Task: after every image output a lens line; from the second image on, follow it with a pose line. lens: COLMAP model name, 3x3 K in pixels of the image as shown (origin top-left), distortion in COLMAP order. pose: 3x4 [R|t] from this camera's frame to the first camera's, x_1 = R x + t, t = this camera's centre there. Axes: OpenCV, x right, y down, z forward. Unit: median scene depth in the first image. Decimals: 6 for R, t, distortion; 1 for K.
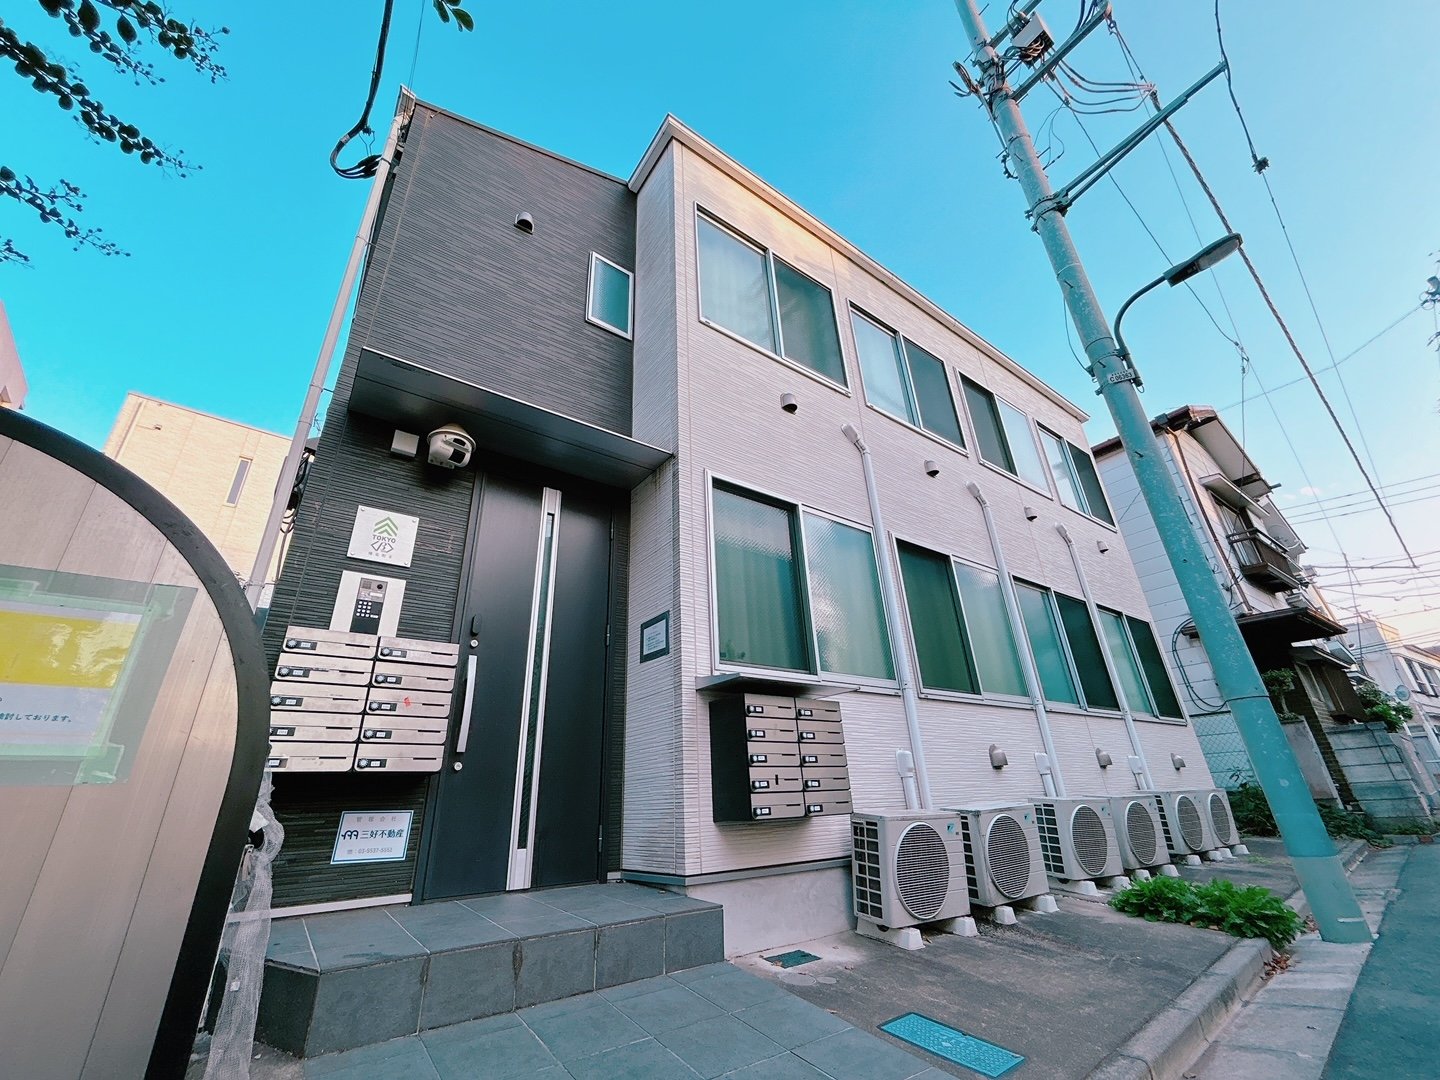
lens RADIAL K [[580.1, 0, 719.1], [0, 580.1, 541.9], [0, 0, 1]] dist [-0.000421, -0.001012]
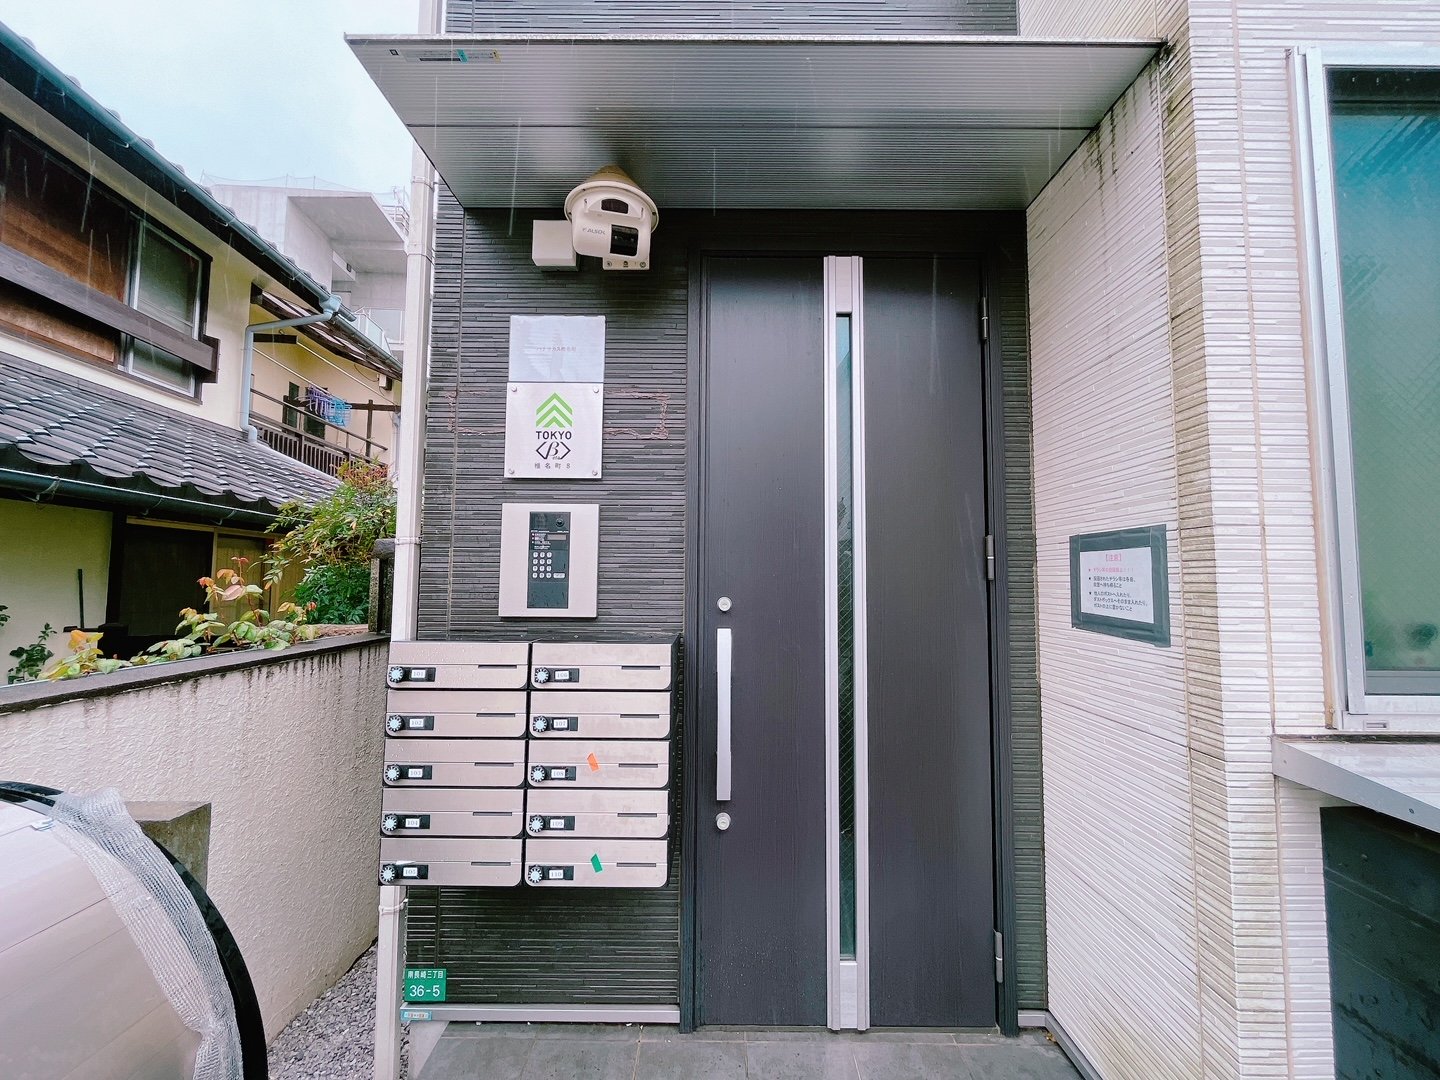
lens RADIAL K [[580.1, 0, 720.6], [0, 580.1, 538.1], [0, 0, 1]] dist [-0.000421, -0.001012]
pose [[0.806698, 0.010170, -0.590877, -0.103095], [0.205999, 0.932301, 0.297288, -0.045411], [0.553898, -0.361542, 0.749990, 0.609211]]
